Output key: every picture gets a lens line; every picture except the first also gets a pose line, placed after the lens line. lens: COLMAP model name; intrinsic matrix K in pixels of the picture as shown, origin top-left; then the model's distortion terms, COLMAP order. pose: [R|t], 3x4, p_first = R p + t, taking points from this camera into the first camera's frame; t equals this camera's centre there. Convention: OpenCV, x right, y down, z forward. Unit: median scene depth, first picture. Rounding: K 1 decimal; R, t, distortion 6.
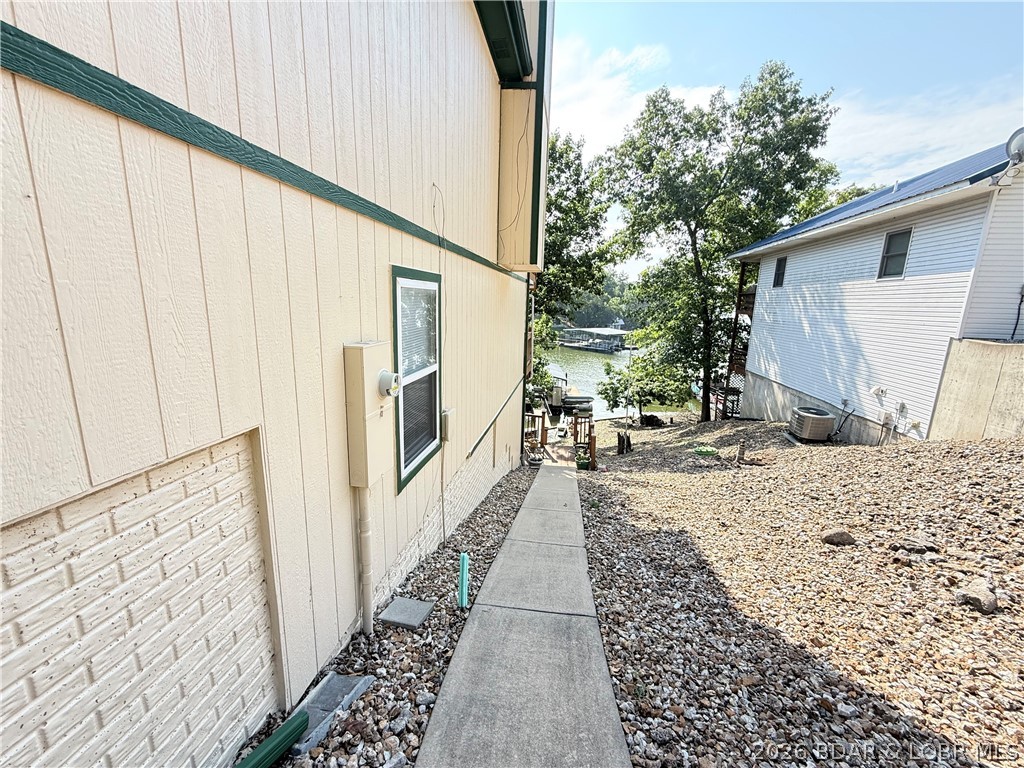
lens RADIAL K [[411.5, 0, 510.2], [0, 411.5, 383.5], [0, 0, 1]] dist [0.001763, 0.000093]
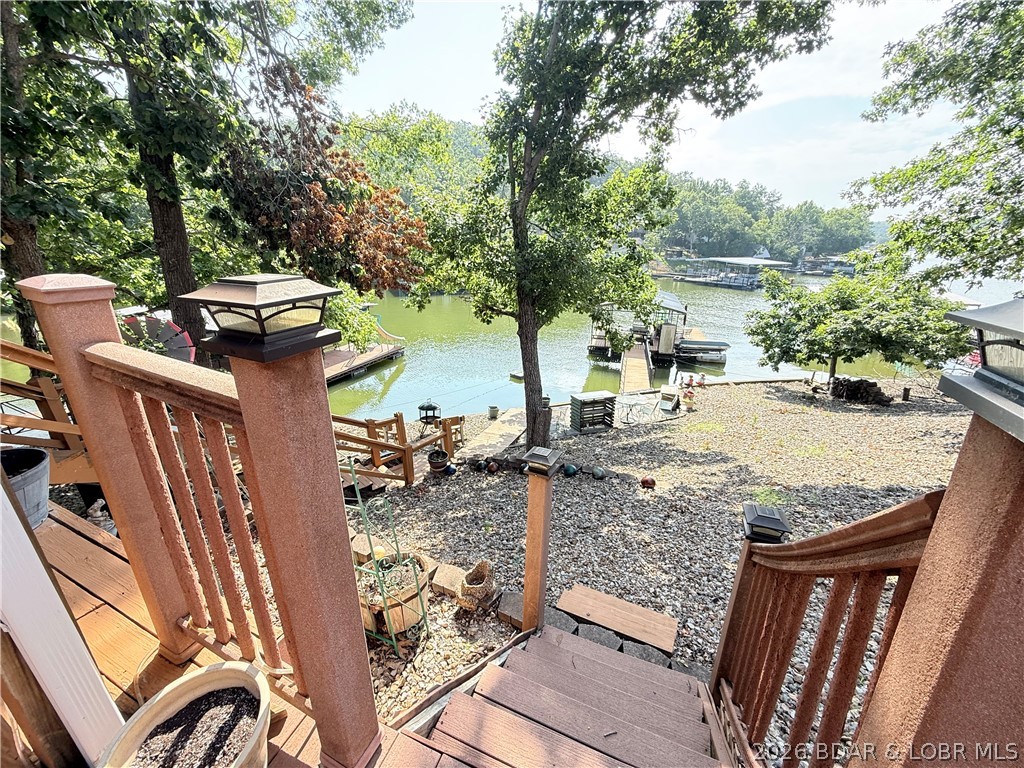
lens RADIAL K [[411.5, 0, 512.5], [0, 411.5, 386.6], [0, 0, 1]] dist [0.001763, 0.000093]
pose [[0.967361, 0.071146, -0.243211, 0.052292], [-0.036736, 0.989012, 0.143200, 0.026973], [0.250726, -0.129591, 0.959345, 0.398997]]
